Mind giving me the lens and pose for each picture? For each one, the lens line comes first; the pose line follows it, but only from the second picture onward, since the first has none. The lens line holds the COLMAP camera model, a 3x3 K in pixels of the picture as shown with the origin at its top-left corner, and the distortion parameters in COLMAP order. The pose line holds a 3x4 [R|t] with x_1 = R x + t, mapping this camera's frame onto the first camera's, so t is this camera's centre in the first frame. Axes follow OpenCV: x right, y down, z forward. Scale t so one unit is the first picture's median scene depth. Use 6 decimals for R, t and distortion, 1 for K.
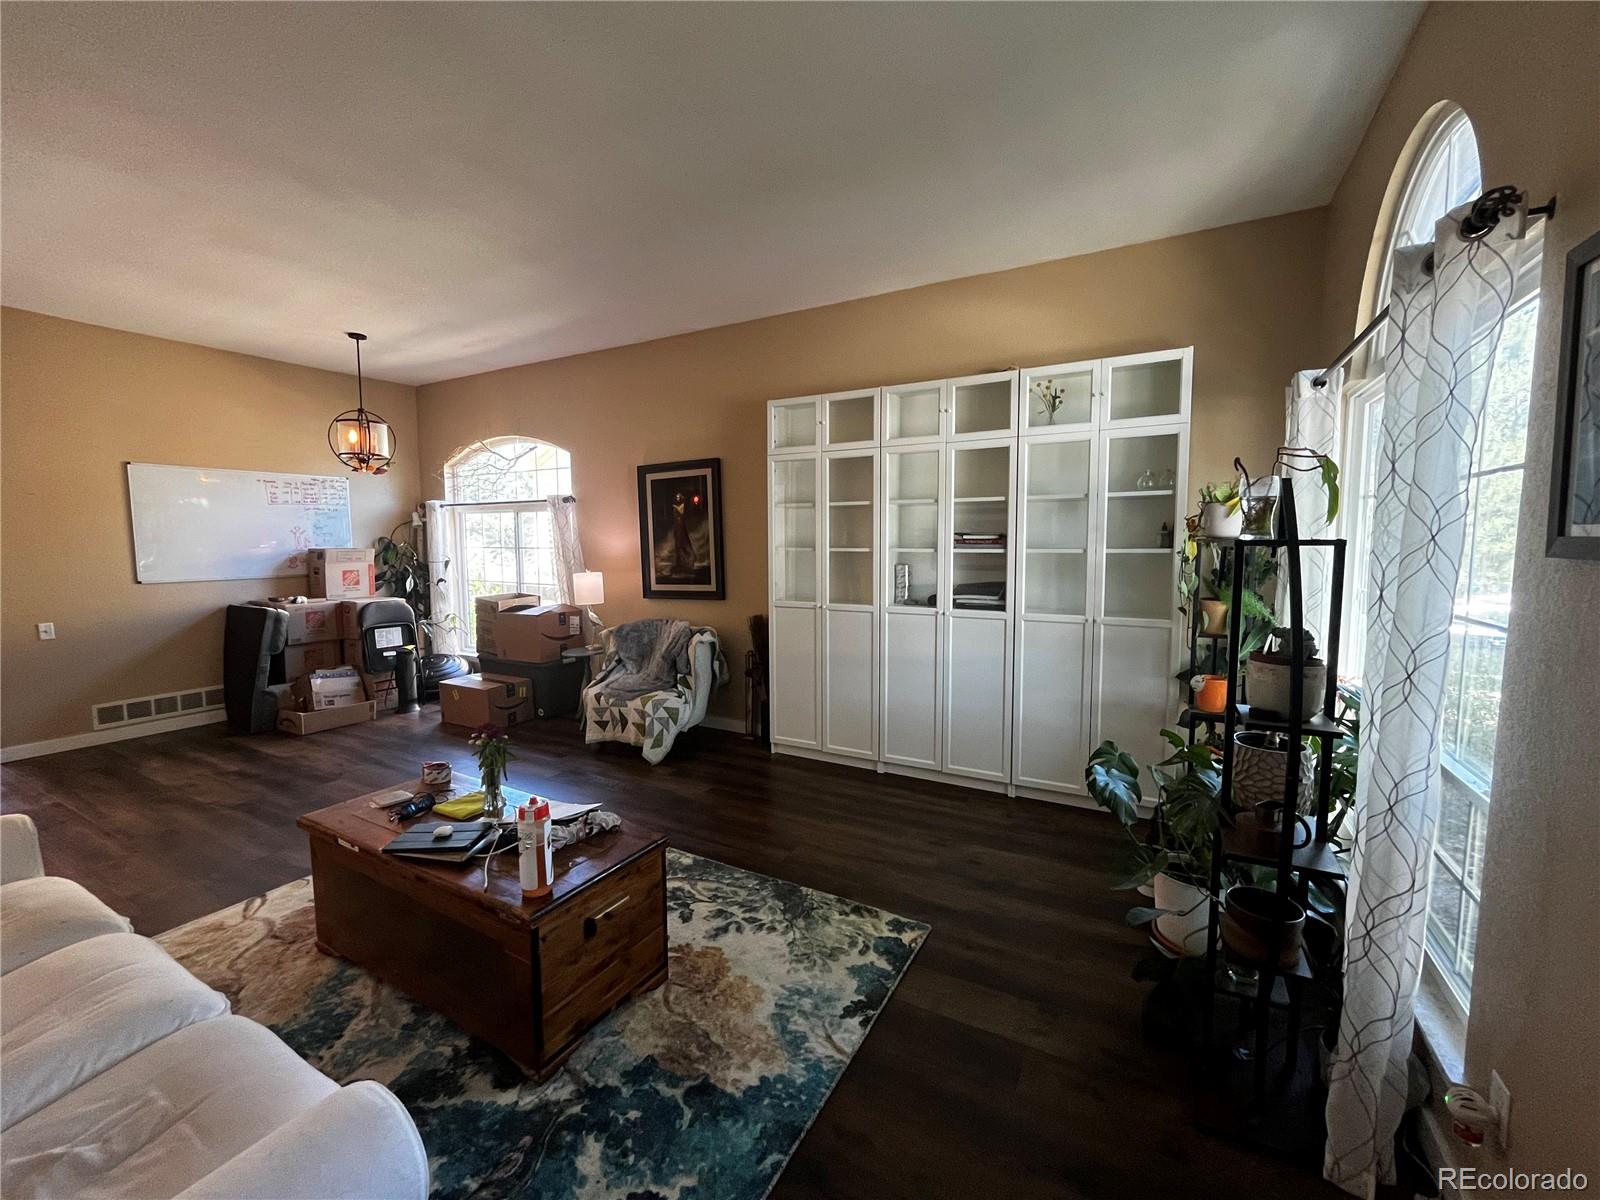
lens RADIAL K [[651.8, 0, 798.2], [0, 651.8, 600.0], [0, 0, 1]] dist [-0.002047, -0.000525]
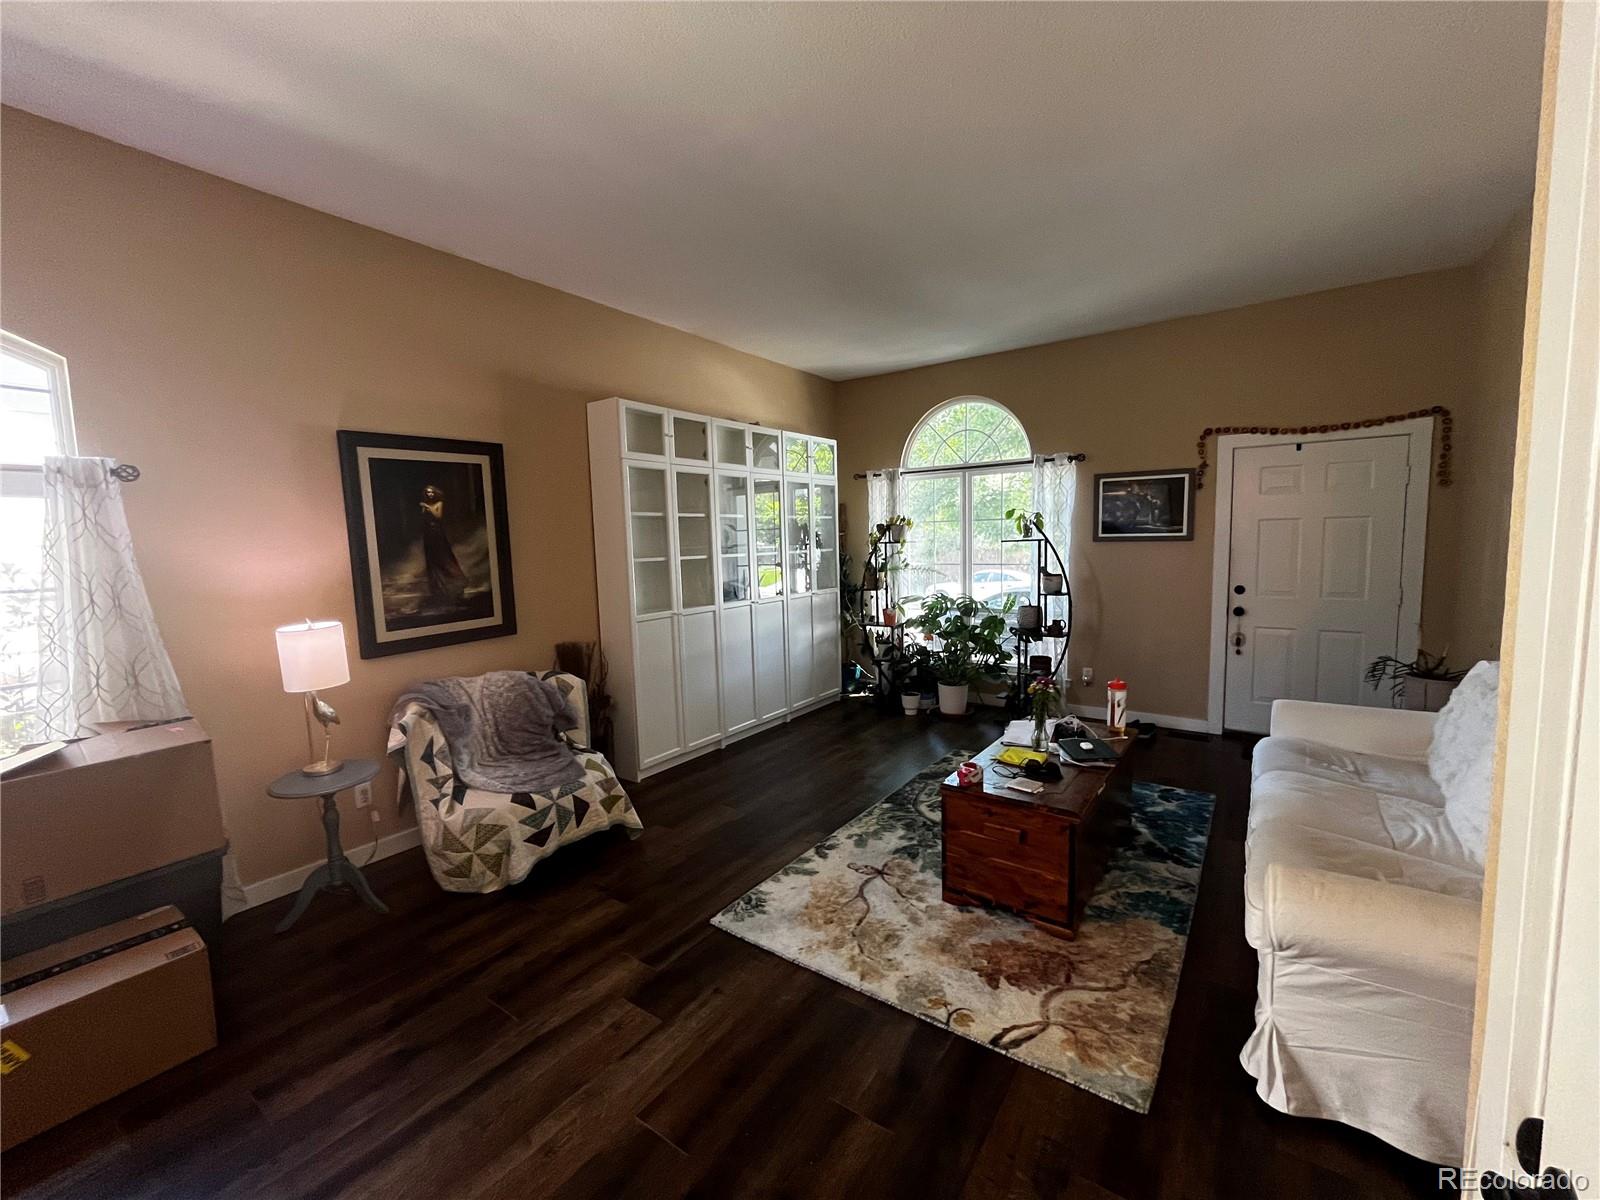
lens RADIAL K [[651.8, 0, 800.6], [0, 651.8, 600.0], [0, 0, 1]] dist [-0.002047, -0.000525]
pose [[0.107843, -0.091300, 0.989967, -0.821239], [0.116116, 0.990116, 0.078665, -0.059805], [-0.987364, 0.106468, 0.117379, 0.583564]]
